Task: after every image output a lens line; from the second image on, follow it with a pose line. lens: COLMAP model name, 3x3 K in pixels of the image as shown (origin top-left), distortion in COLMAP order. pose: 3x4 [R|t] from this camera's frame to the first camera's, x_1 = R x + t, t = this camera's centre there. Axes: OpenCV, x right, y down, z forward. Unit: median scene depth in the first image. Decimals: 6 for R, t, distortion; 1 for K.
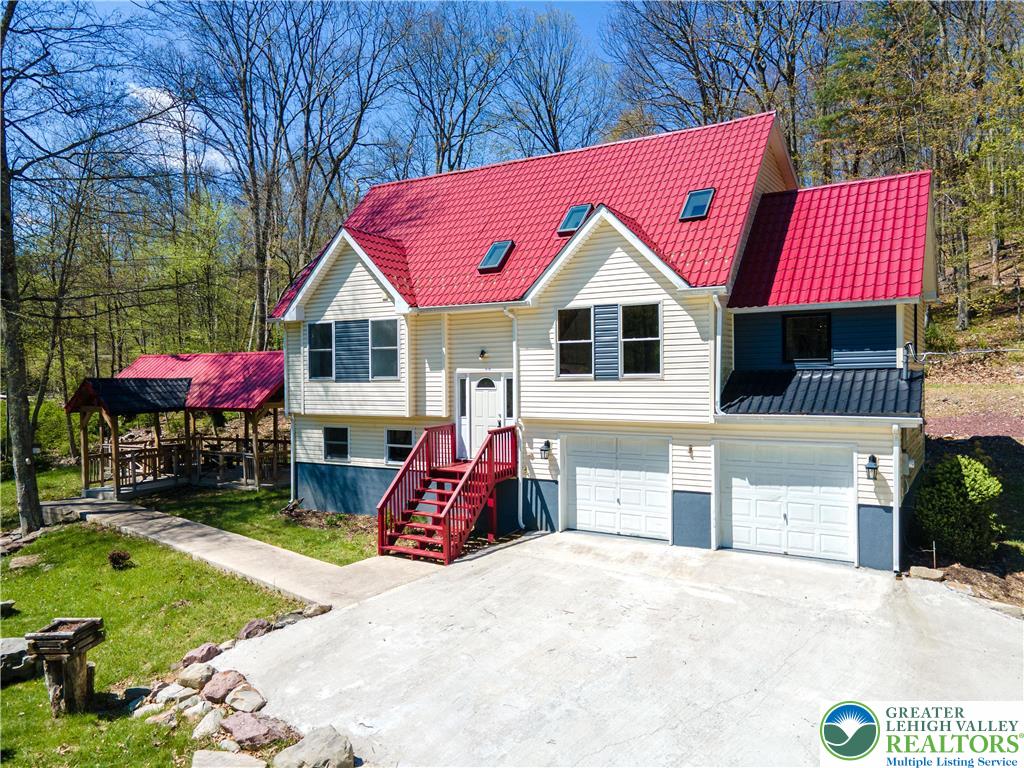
lens RADIAL K [[743.6, 0, 502.6], [0, 743.6, 384.4], [0, 0, 1]] dist [0.039687, 0.005731]
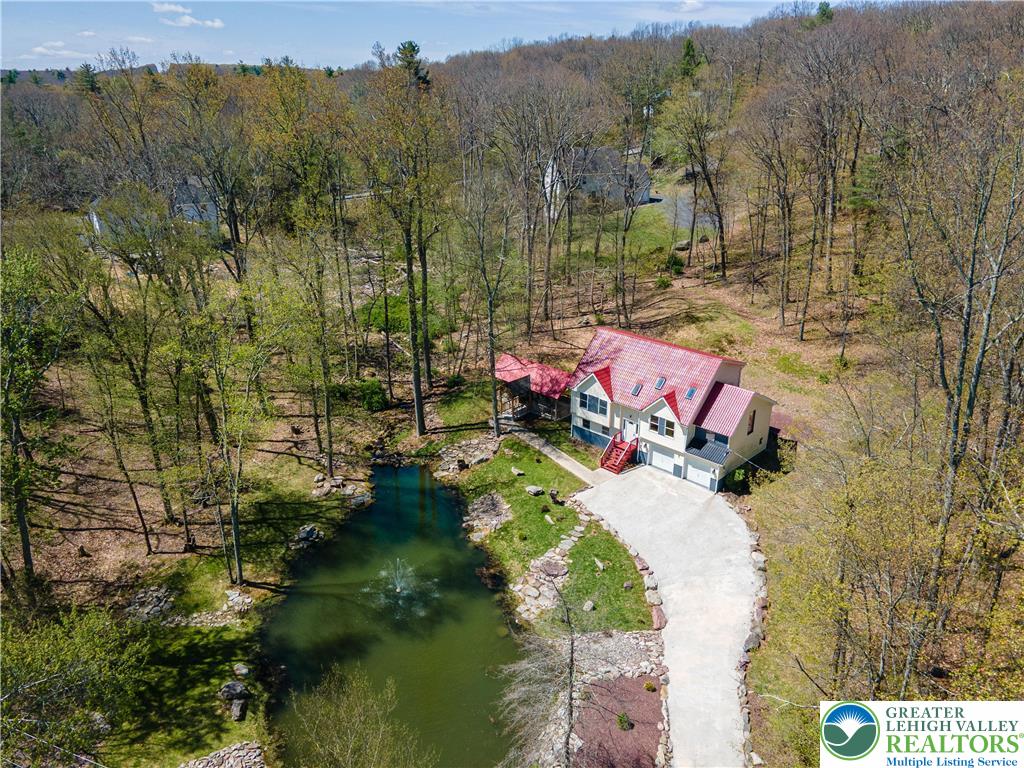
lens RADIAL K [[743.6, 0, 502.6], [0, 743.6, 384.4], [0, 0, 1]] dist [0.039687, 0.005731]
pose [[0.973921, 0.090285, -0.208151, 0.114384], [-0.008474, 0.931251, 0.364280, -1.616482], [0.226730, -0.353016, 0.907730, -2.566594]]
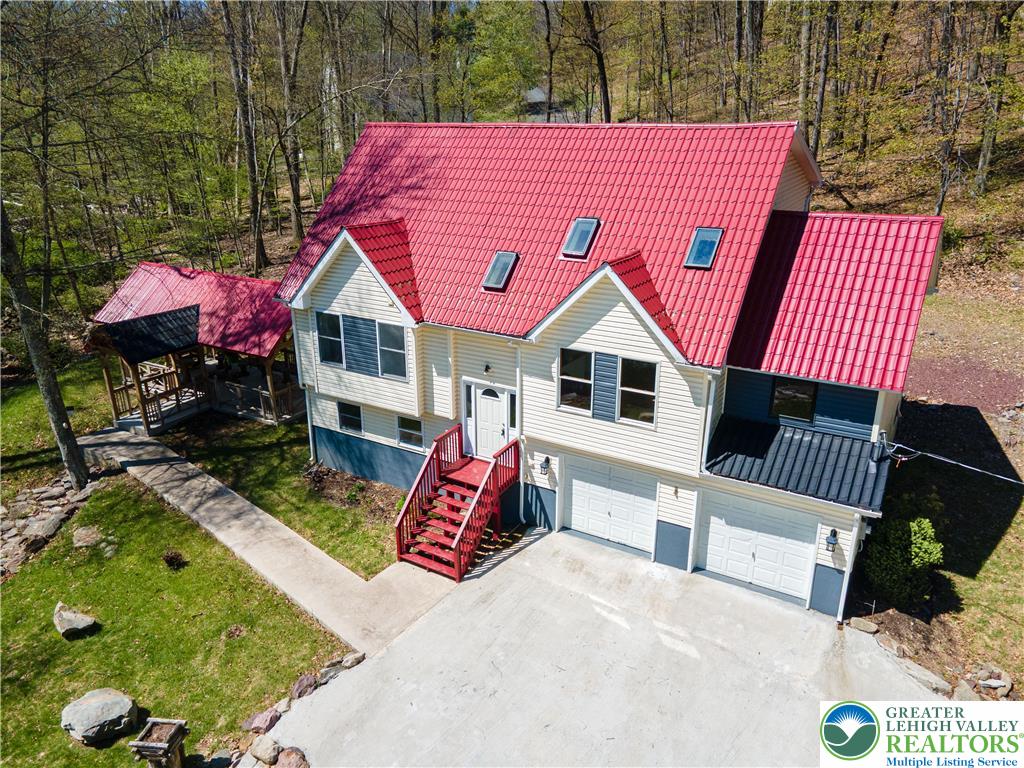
lens RADIAL K [[743.6, 0, 502.6], [0, 743.6, 384.4], [0, 0, 1]] dist [0.039687, 0.005731]
pose [[0.999991, 0.002703, 0.003282, -0.009284], [-0.003620, 0.946022, 0.324082, -0.384889], [-0.002229, -0.324091, 0.946023, 0.001852]]
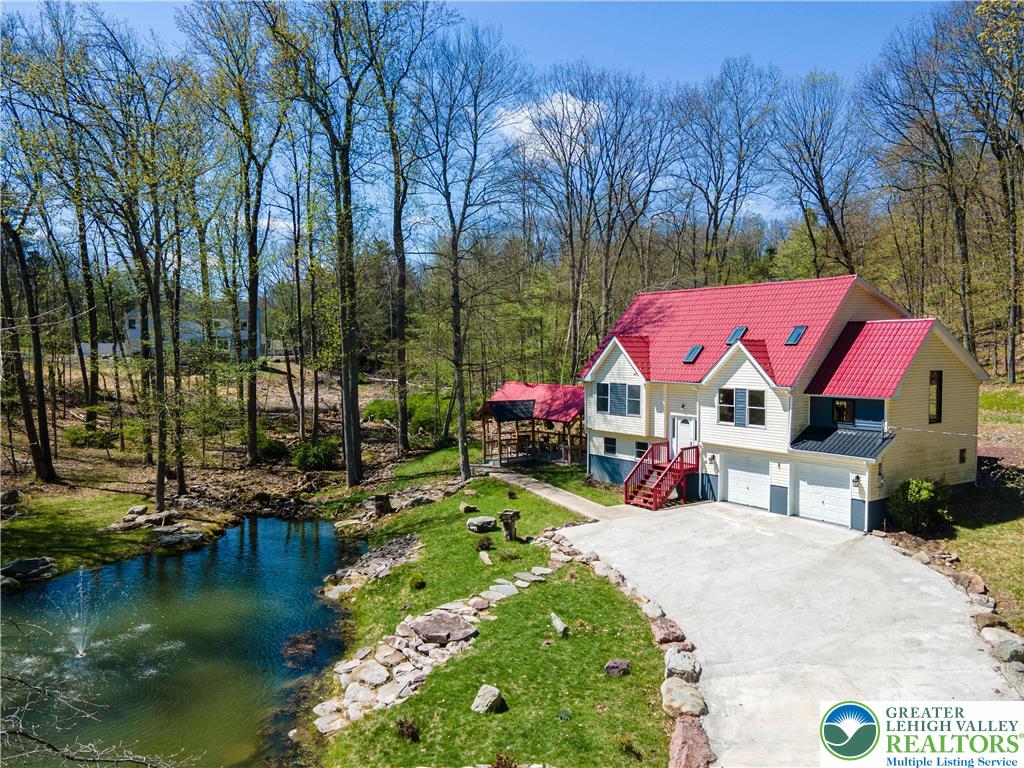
lens RADIAL K [[743.6, 0, 502.6], [0, 743.6, 384.4], [0, 0, 1]] dist [0.039687, 0.005731]
pose [[0.917531, 0.027824, -0.396689, 0.329385], [-0.014322, 0.999214, 0.036960, -0.173680], [0.397405, -0.028231, 0.917209, -1.014466]]
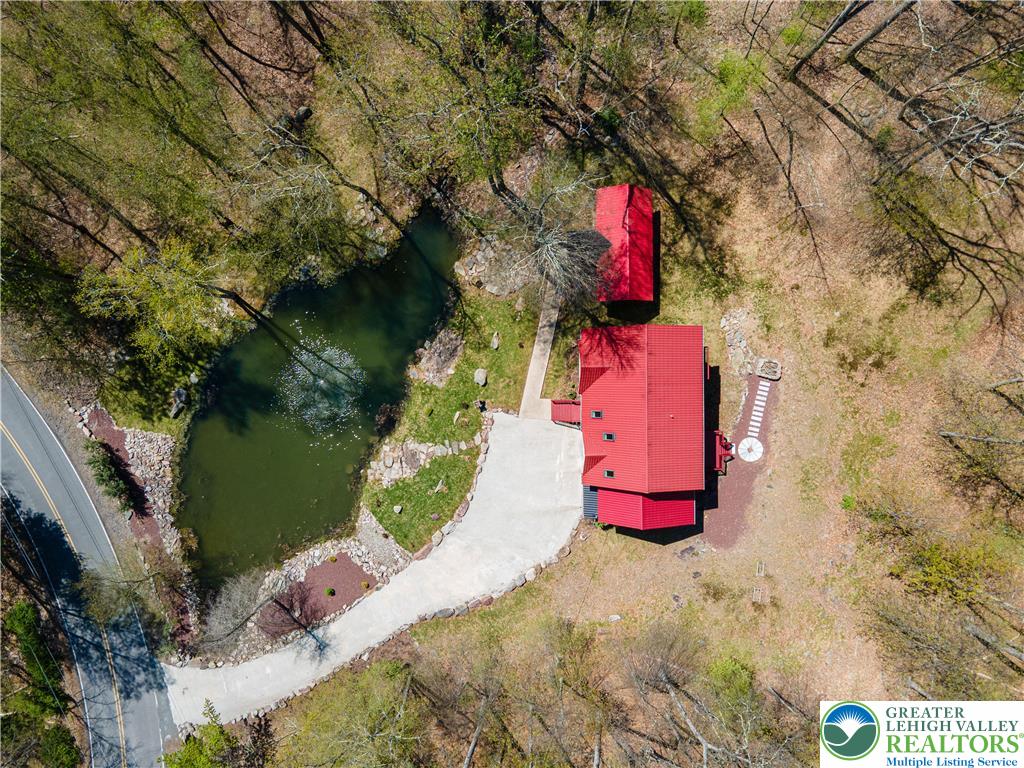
lens RADIAL K [[779.8, 0, 512.0], [0, 779.8, 384.0], [0, 0, 1]] dist [0.050463, 0.001829]
pose [[0.532381, 0.846312, 0.018035, -0.418616], [-0.000904, -0.020737, 0.999785, -3.969686], [0.846504, -0.532283, -0.010275, 0.870577]]
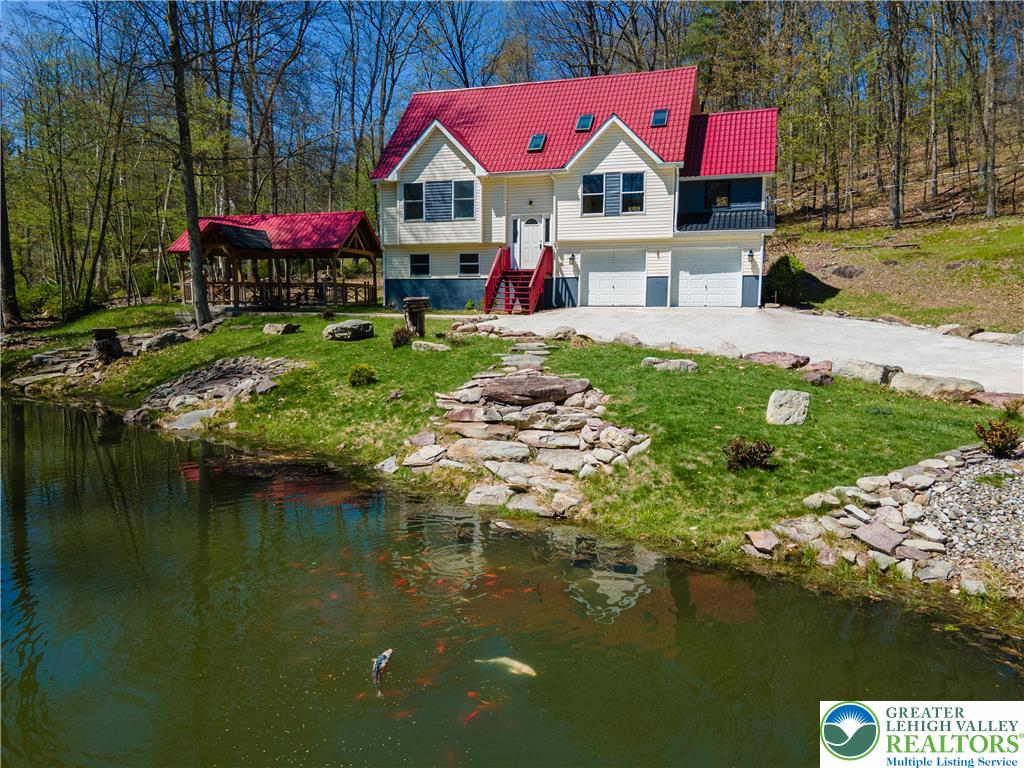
lens RADIAL K [[743.6, 0, 502.6], [0, 743.6, 384.4], [0, 0, 1]] dist [0.039687, 0.005731]
pose [[0.974122, -0.010386, 0.225783, -0.499098], [-0.010530, 0.995773, 0.091237, 0.224252], [-0.225776, -0.091254, 0.969896, -0.675587]]
